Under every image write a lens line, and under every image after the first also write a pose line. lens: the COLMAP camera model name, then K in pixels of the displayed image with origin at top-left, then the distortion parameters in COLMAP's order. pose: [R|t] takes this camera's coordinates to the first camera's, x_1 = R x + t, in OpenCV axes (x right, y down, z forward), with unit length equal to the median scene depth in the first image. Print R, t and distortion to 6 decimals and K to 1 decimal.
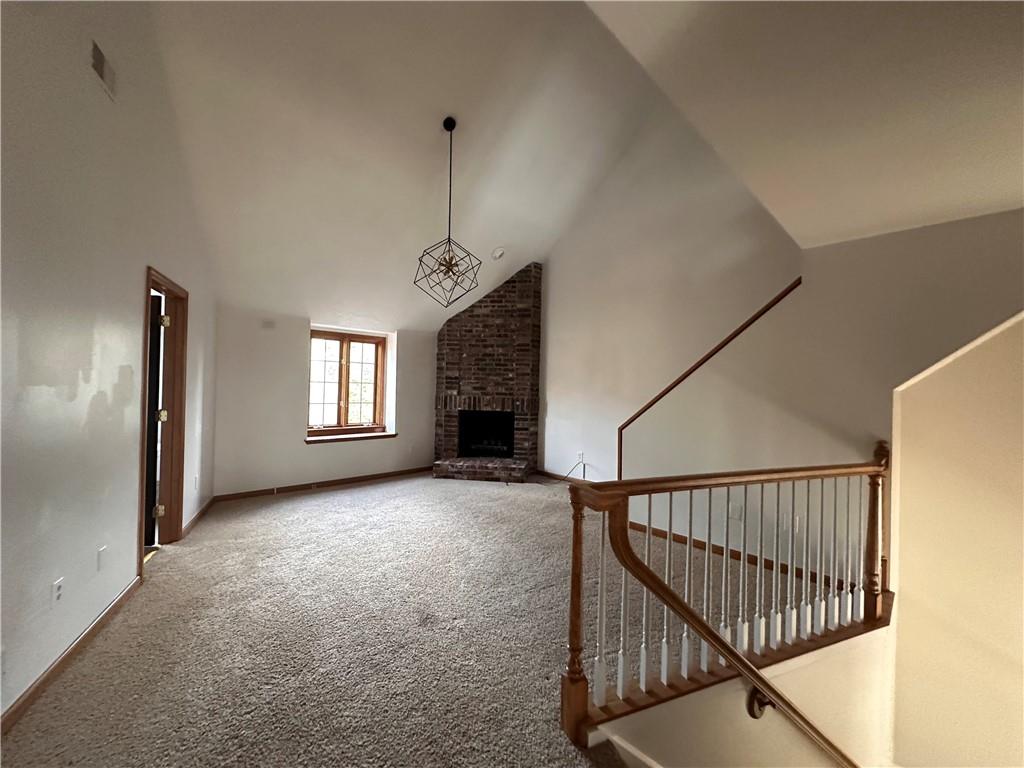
lens RADIAL K [[411.1, 0, 510.3], [0, 411.1, 385.0], [0, 0, 1]] dist [-0.000450, 0.000590]
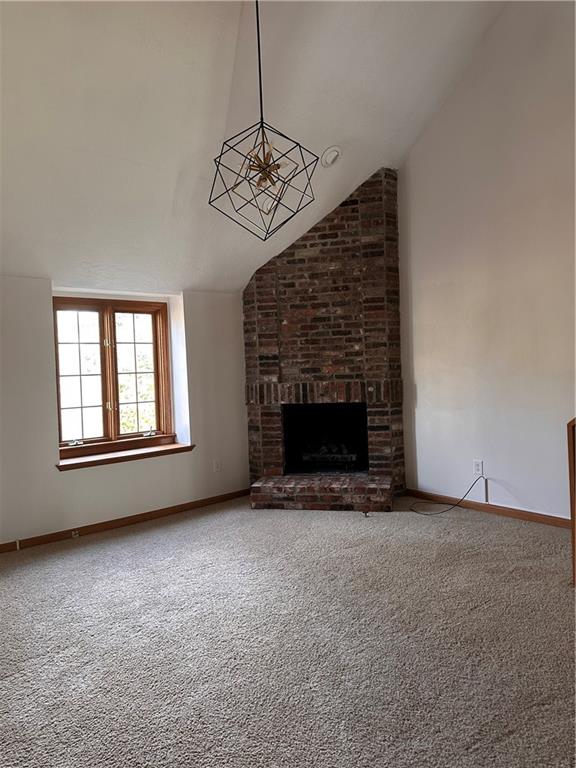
lens RADIAL K [[541.0, 0, 294.8], [0, 541.0, 382.4], [0, 0, 1]] dist [0.058797, -0.063221]
pose [[0.996150, -0.059498, -0.064378, -0.048439], [0.061711, 0.997550, 0.032943, -0.002892], [0.062260, -0.036789, 0.997382, 0.134042]]
